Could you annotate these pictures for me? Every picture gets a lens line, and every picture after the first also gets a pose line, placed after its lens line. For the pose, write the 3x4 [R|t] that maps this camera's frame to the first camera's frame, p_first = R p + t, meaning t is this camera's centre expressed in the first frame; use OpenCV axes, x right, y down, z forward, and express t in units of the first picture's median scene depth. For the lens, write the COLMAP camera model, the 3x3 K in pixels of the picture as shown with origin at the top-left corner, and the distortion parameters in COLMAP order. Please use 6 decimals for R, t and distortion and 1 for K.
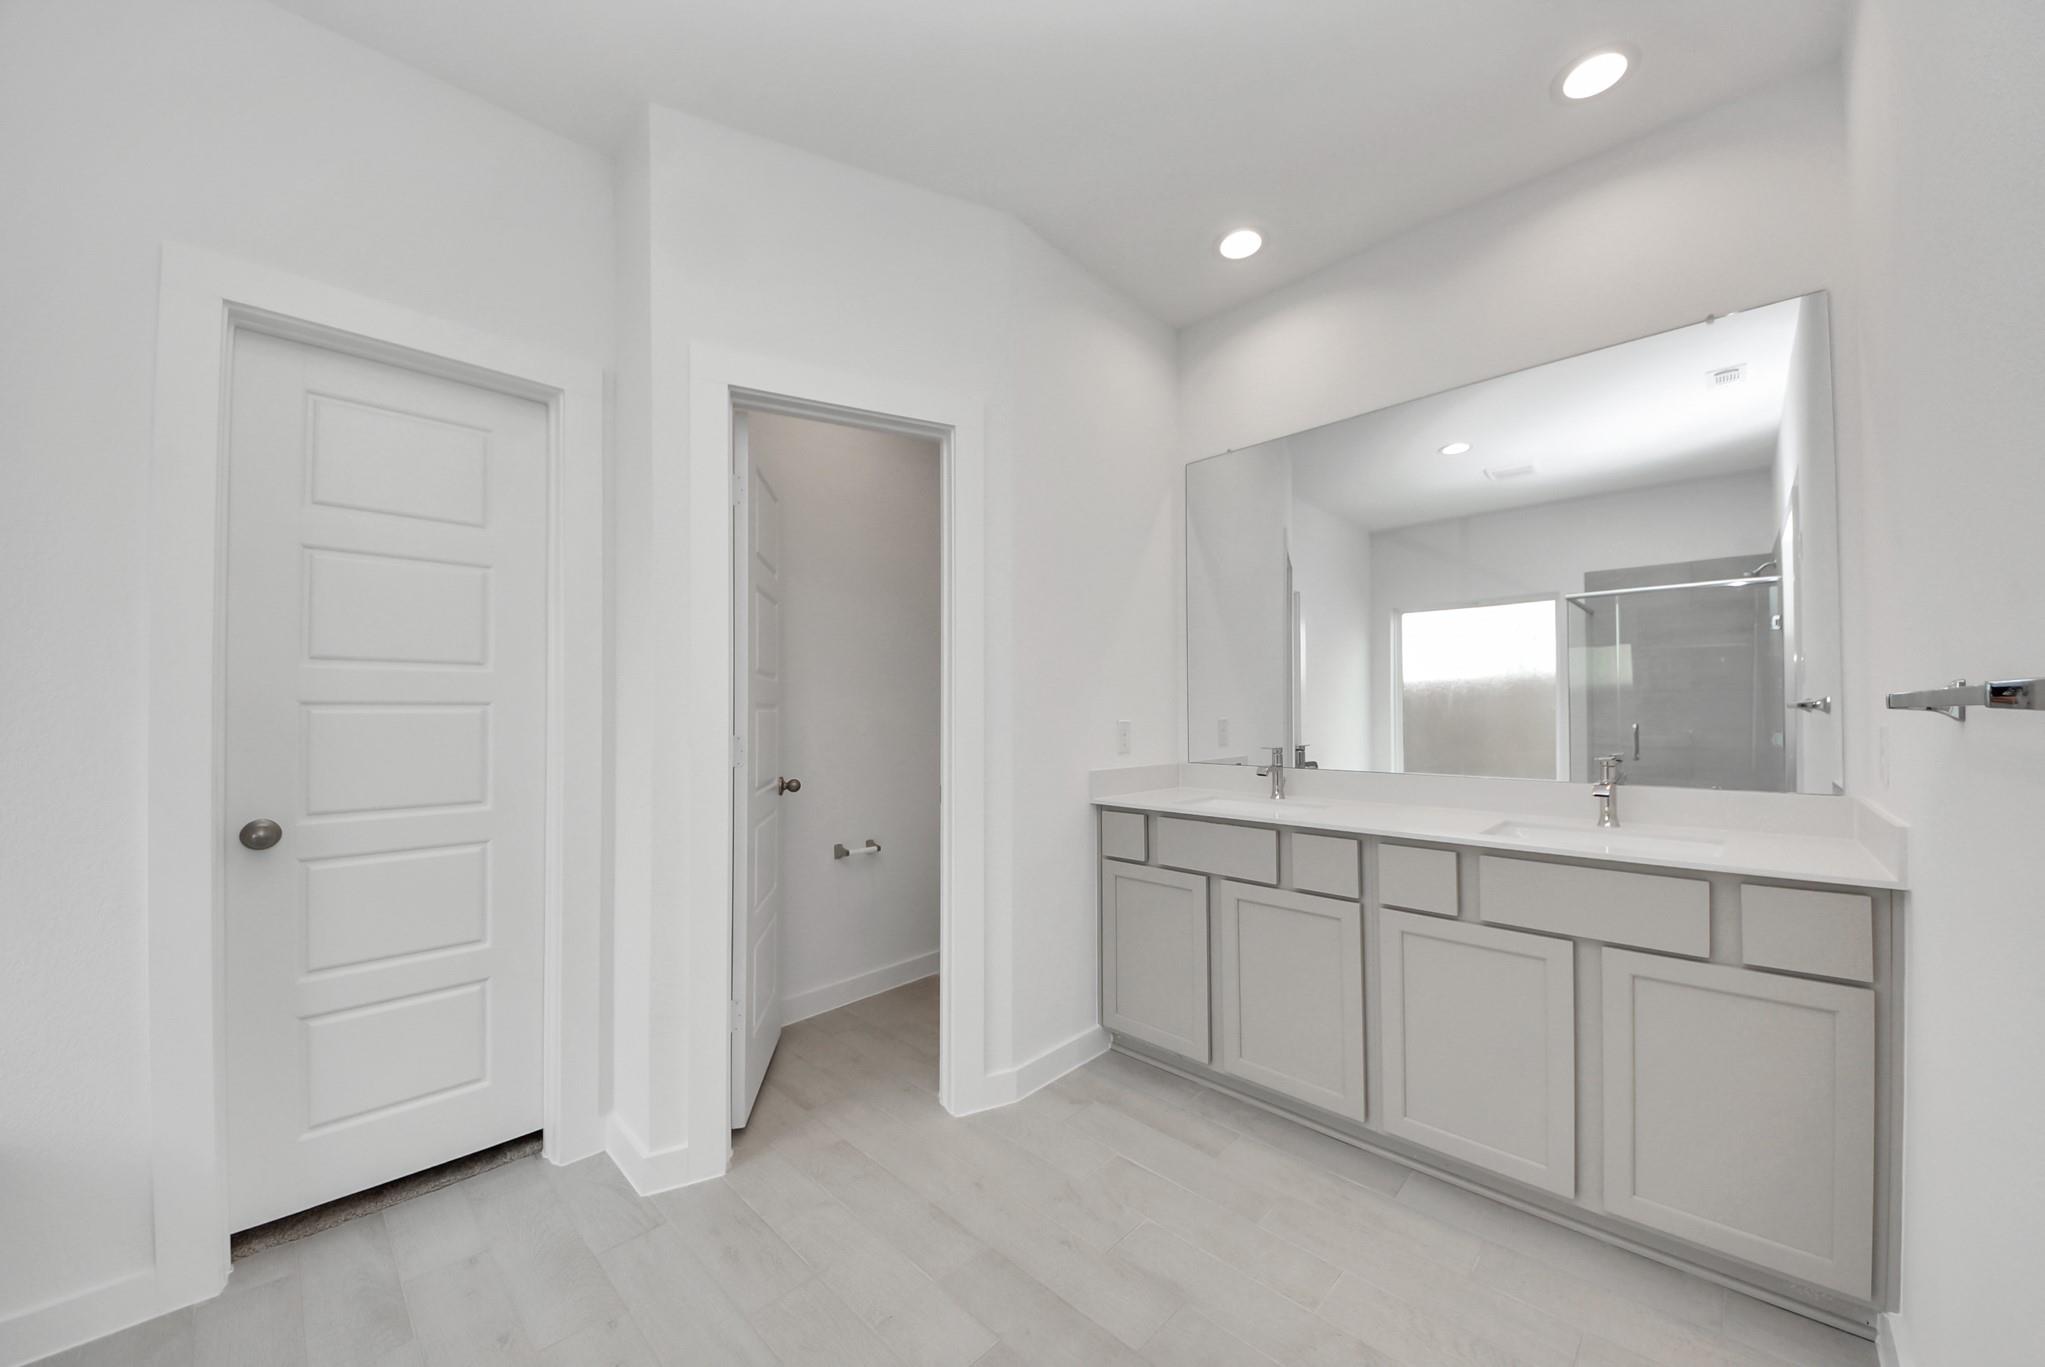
lens RADIAL K [[748.6, 0, 1020.3], [0, 748.6, 686.3], [0, 0, 1]] dist [0.000382, -0.000057]
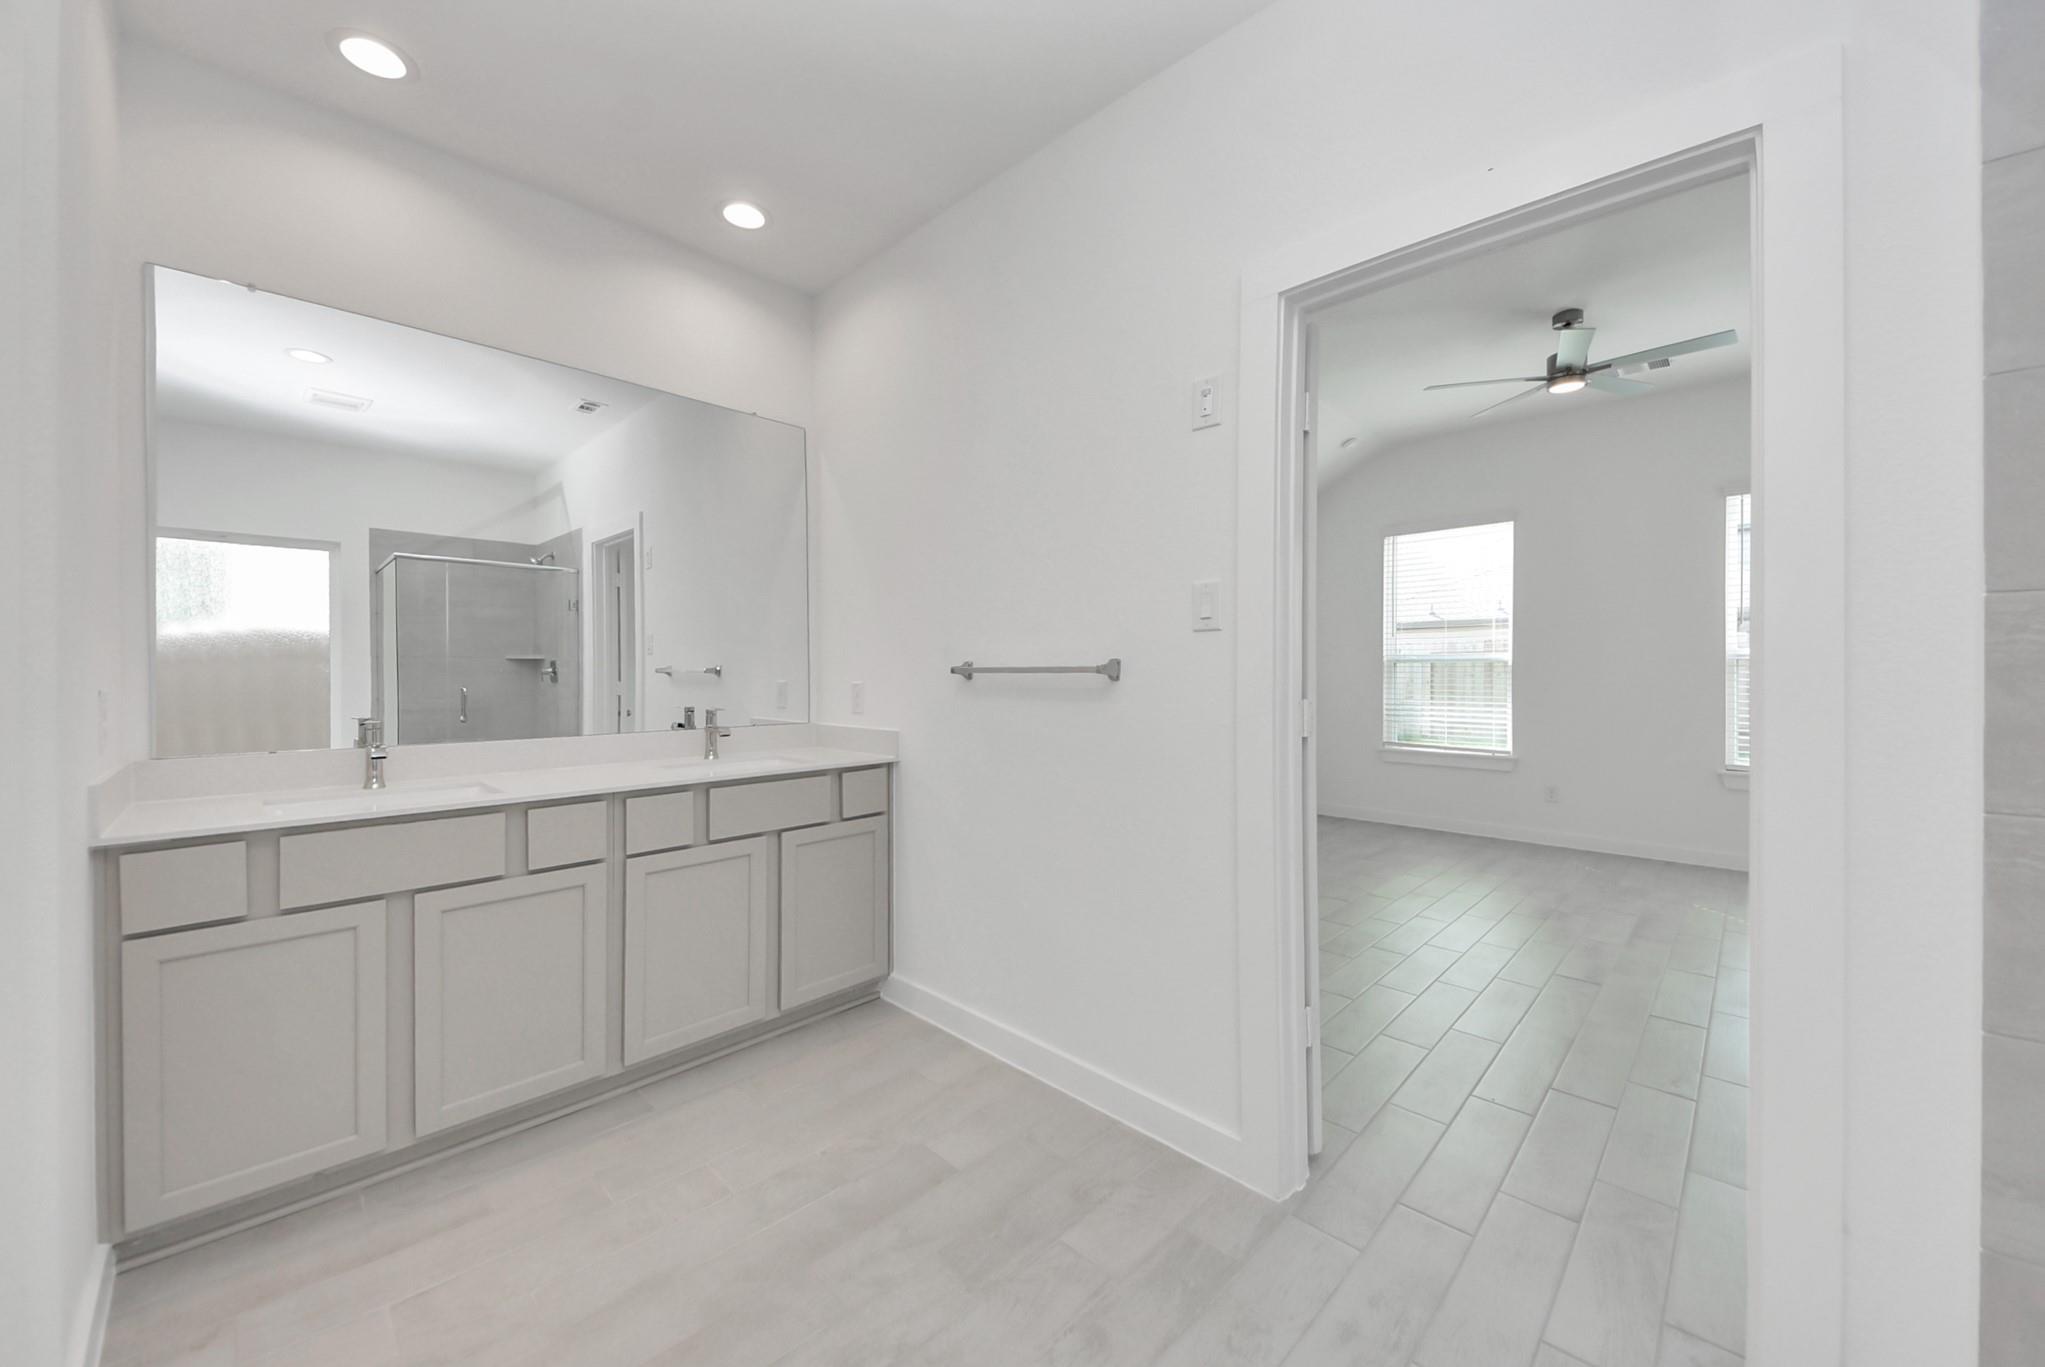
lens RADIAL K [[700.3, 0, 1020.4], [0, 700.3, 665.7], [0, 0, 1]] dist [-0.026278, -0.000024]
pose [[0.032149, 0.003254, 0.999478, -0.391837], [-0.032654, 0.999464, -0.002204, 0.002448], [-0.998950, -0.032567, 0.032238, 0.337453]]
